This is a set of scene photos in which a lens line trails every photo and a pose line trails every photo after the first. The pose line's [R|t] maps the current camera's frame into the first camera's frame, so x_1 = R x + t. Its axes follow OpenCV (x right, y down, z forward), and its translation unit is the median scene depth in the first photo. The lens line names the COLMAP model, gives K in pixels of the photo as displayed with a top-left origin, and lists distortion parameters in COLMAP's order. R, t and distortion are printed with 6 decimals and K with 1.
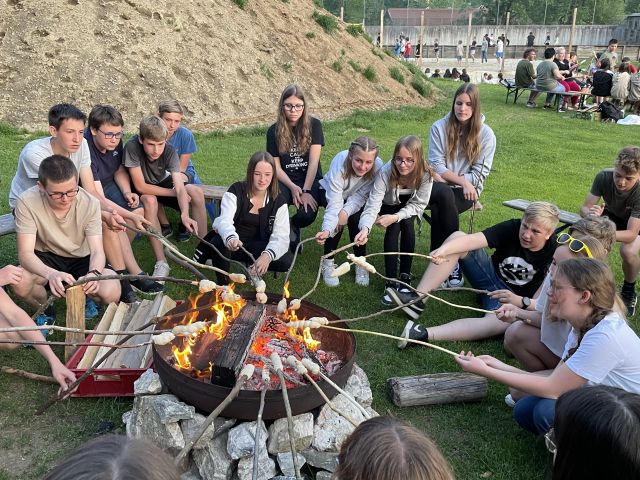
lens RADIAL K [[614.5, 0, 314.4], [0, 614.5, 242.2], [0, 0, 1]] dist [0.185631, 0.000000]
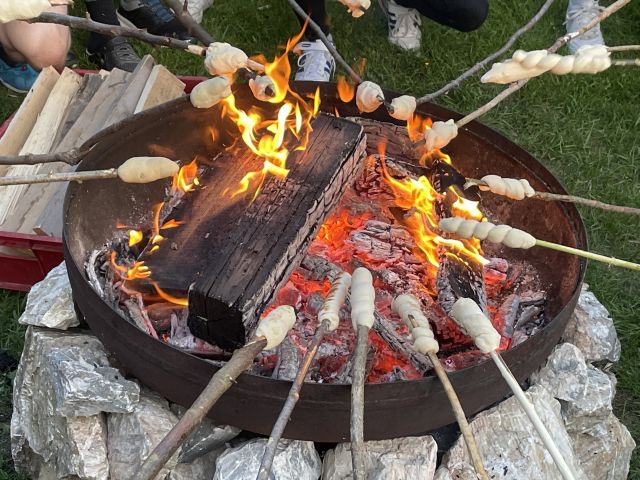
lens RADIAL K [[1169.7, 0, 322.0], [0, 1169.7, 240.4], [0, 0, 1]] dist [0.193850, 0.000000]
pose [[0.971691, 0.117924, -0.204719, 0.058058], [-0.057513, 0.958522, 0.279156, -0.037521], [0.229147, -0.259480, 0.938169, 0.314599]]
